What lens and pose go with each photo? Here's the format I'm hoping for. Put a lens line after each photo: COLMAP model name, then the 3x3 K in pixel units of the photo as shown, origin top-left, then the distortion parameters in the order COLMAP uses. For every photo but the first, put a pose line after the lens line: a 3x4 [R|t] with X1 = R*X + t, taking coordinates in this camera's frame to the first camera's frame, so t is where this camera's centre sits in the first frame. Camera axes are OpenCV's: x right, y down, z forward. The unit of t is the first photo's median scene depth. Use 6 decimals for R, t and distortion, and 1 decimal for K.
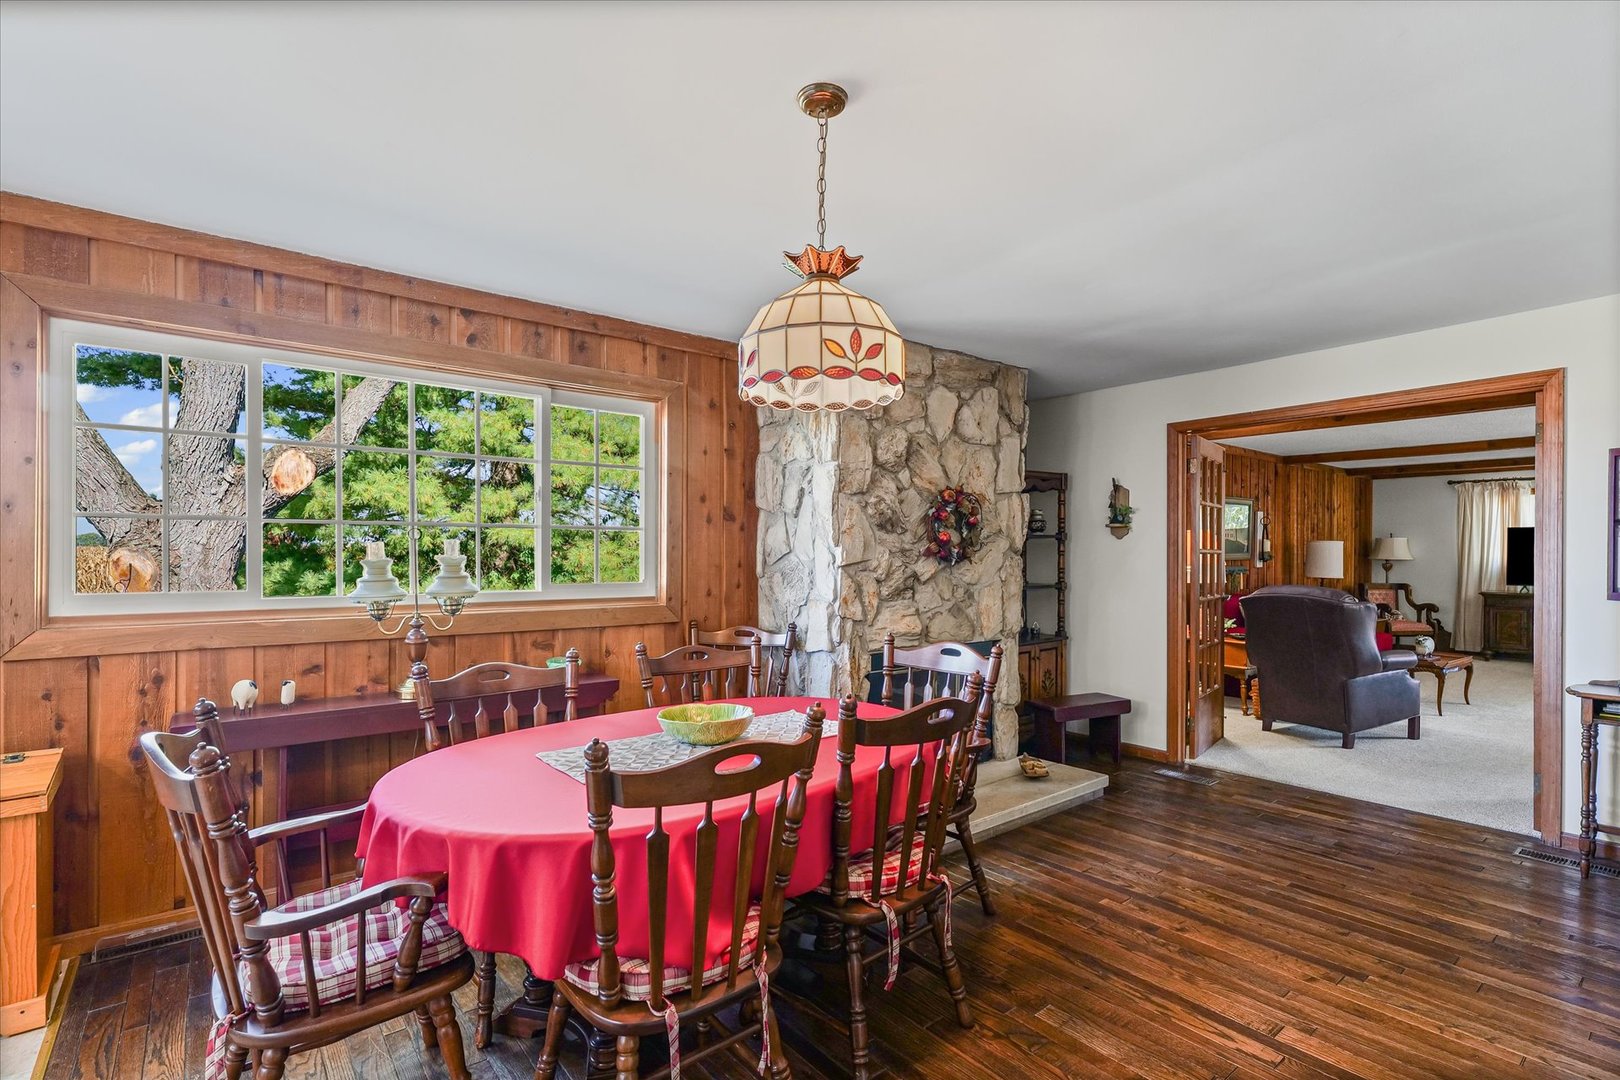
lens RADIAL K [[758.9, 0, 802.5], [0, 758.9, 560.2], [0, 0, 1]] dist [-0.001452, -0.000087]
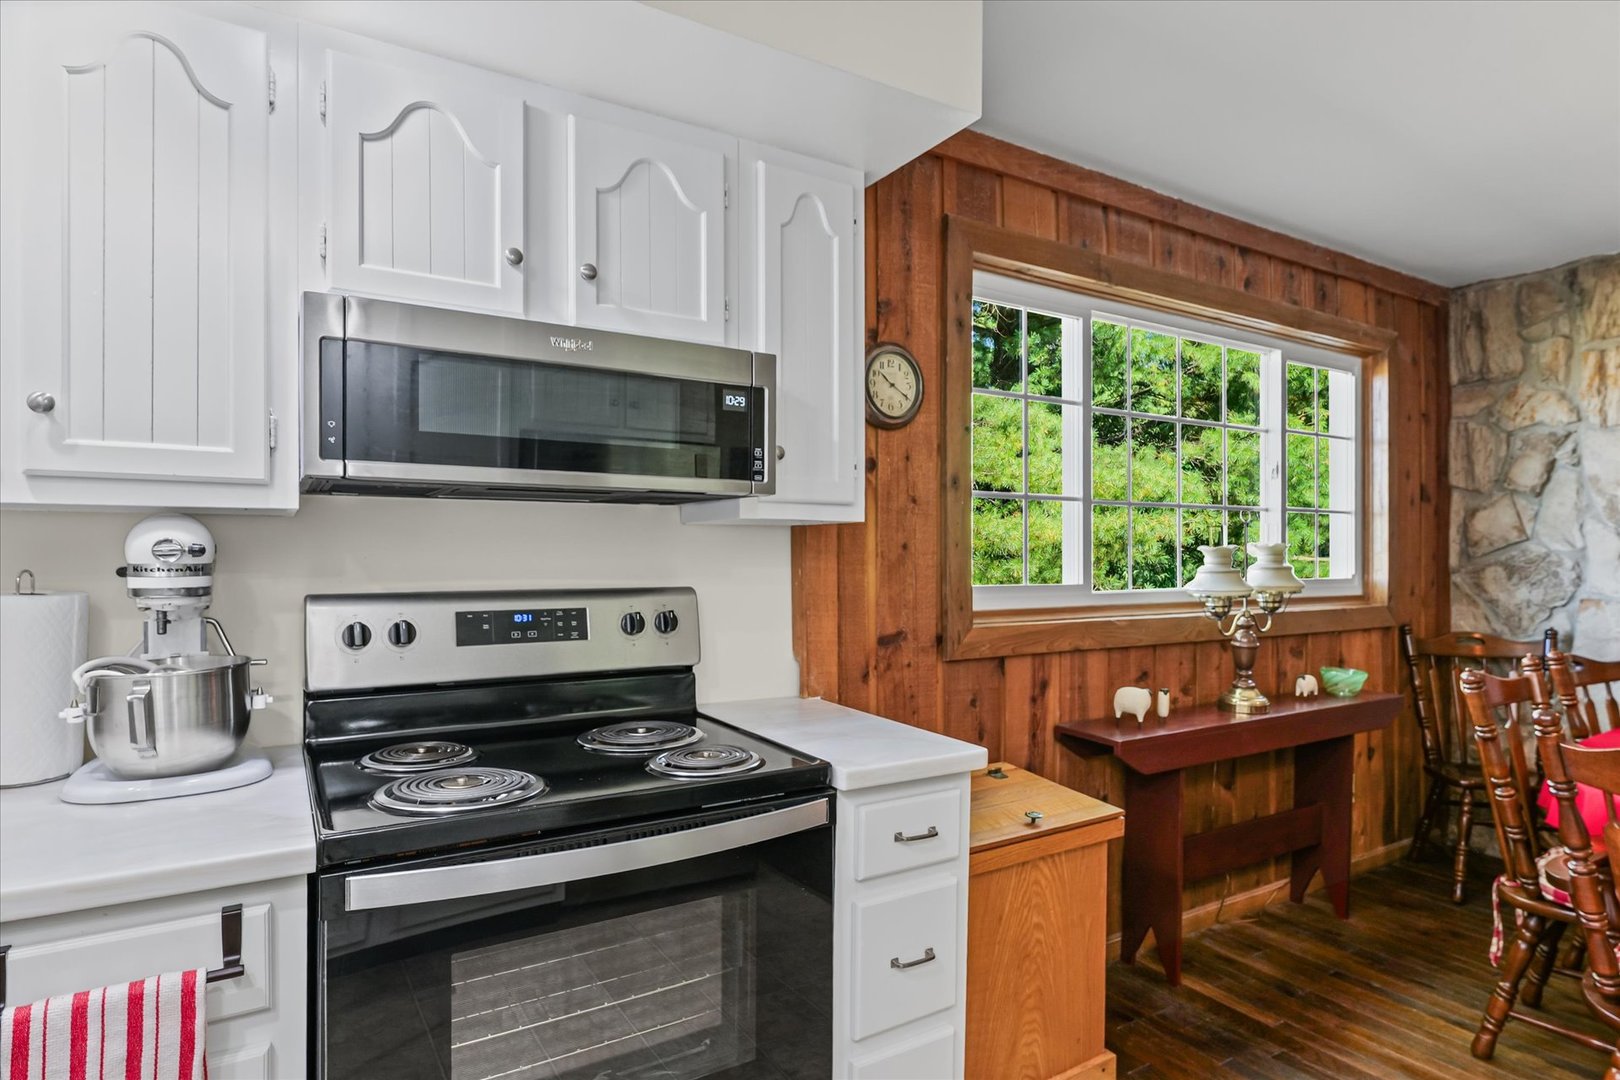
lens RADIAL K [[911.0, 0, 803.9], [0, 911.0, 557.2], [0, 0, 1]] dist [-0.000955, -0.001310]
pose [[0.994572, -0.003036, -0.104011, -0.637926], [0.002164, 0.999962, -0.008503, 0.013194], [0.104033, 0.008232, 0.994540, -0.033247]]
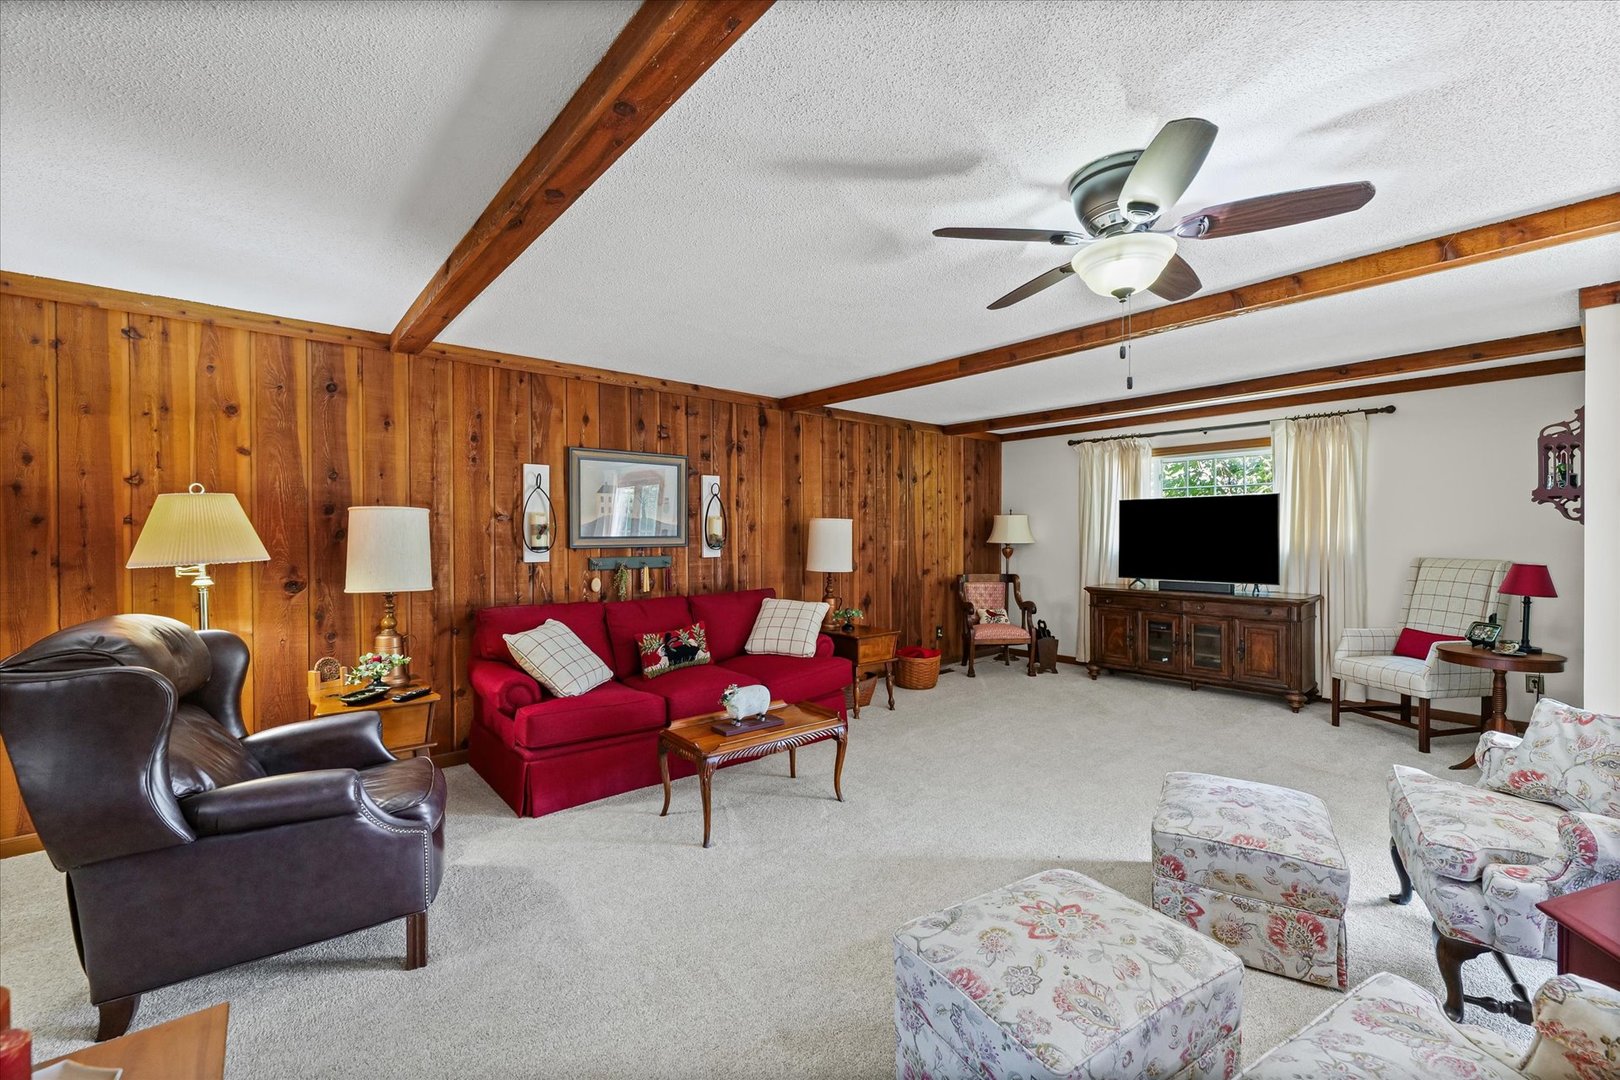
lens RADIAL K [[670.9, 0, 810.0], [0, 670.9, 540.0], [0, 0, 1]] dist [0.000089, 0.000060]
pose [[0.998967, -0.005453, 0.045115, 1.327511], [0.005618, 0.999978, -0.003526, -0.007155], [-0.045095, 0.003776, 0.998976, 0.788003]]
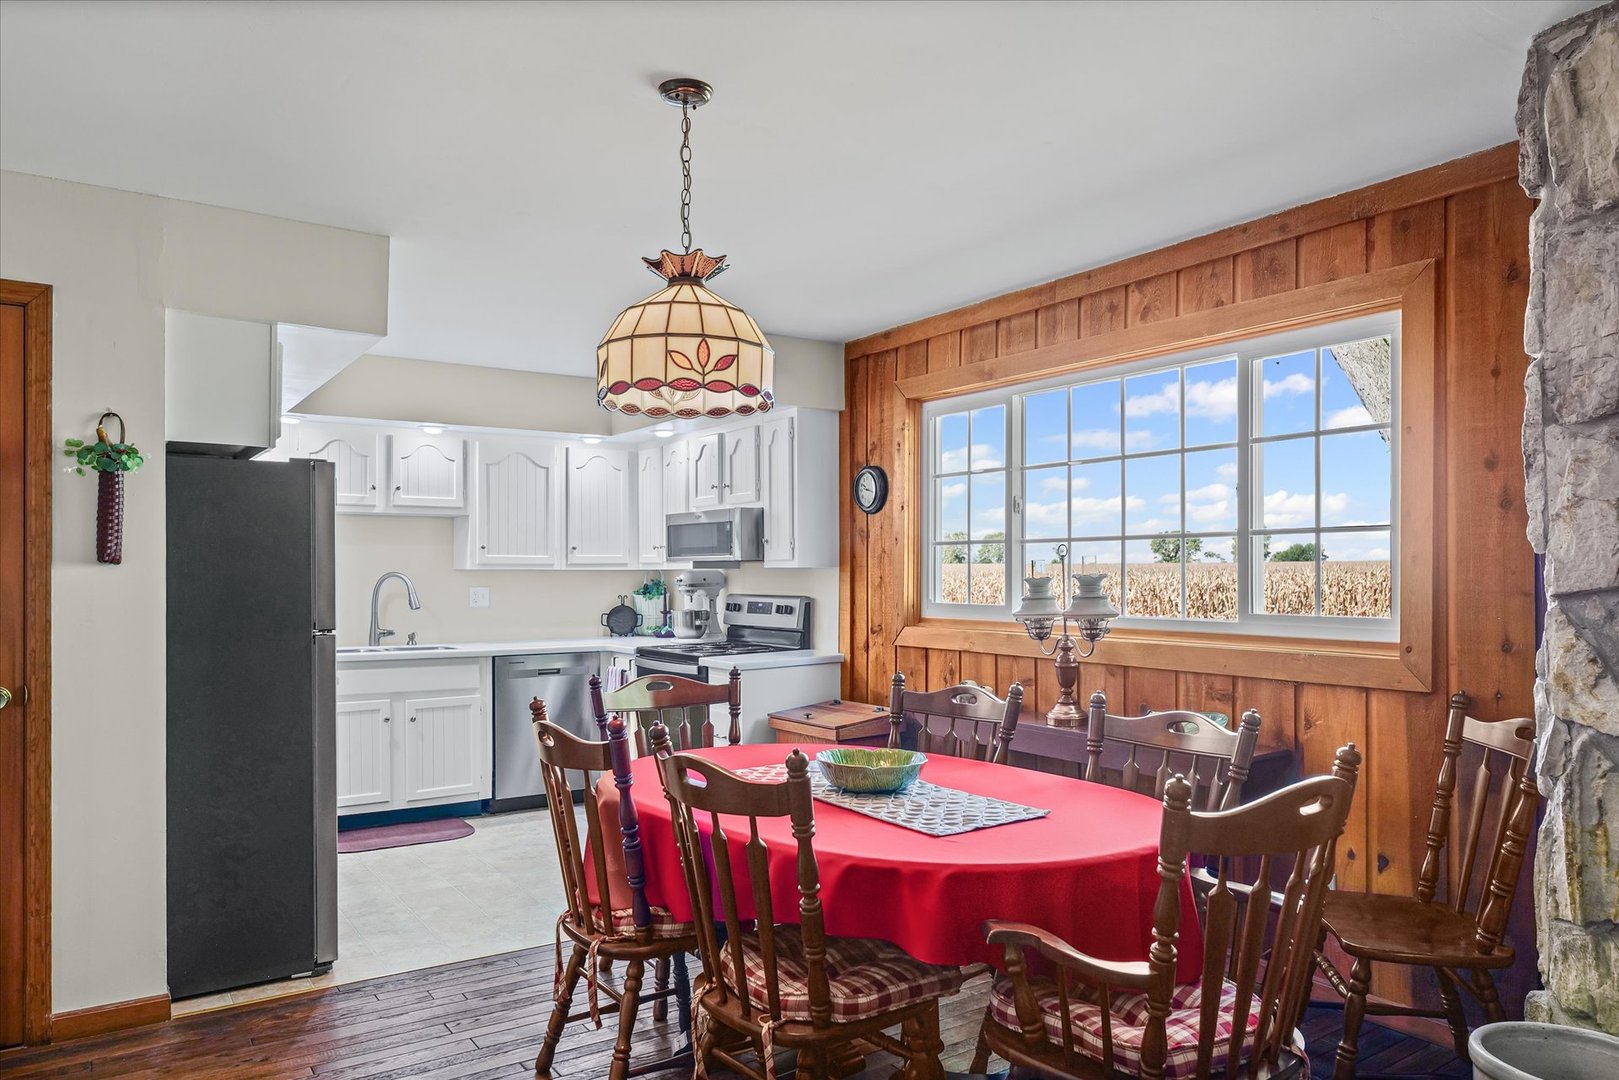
lens RADIAL K [[1087.4, 0, 806.0], [0, 1087.4, 567.6], [0, 0, 1]] dist [0.000123, -0.001417]
pose [[-0.075357, -0.005586, -0.997141, 0.609348], [-0.004963, 0.999974, -0.005227, -0.003242], [0.997144, 0.004555, -0.075382, 0.560457]]
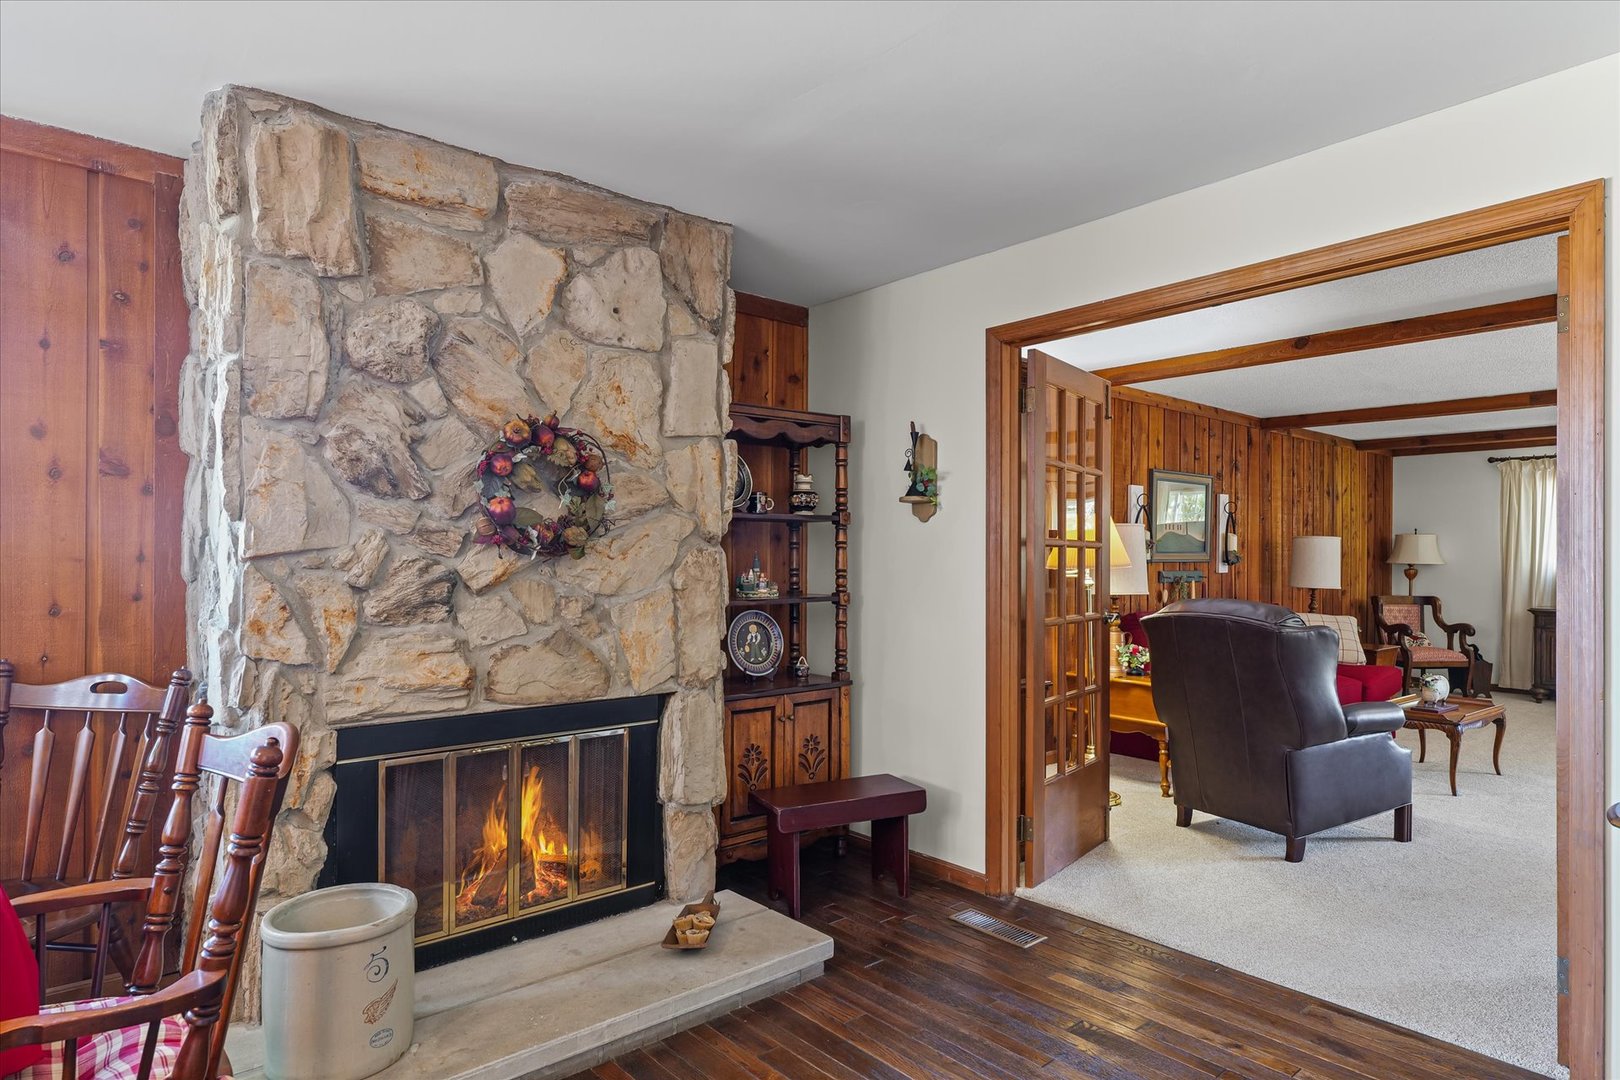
lens RADIAL K [[911.0, 0, 803.9], [0, 911.0, 557.2], [0, 0, 1]] dist [-0.000955, -0.001310]
pose [[0.999250, 0.004322, 0.038468, 0.357210], [-0.003910, 0.999934, -0.010795, 0.010579], [-0.038512, 0.010637, 0.999202, 0.331017]]
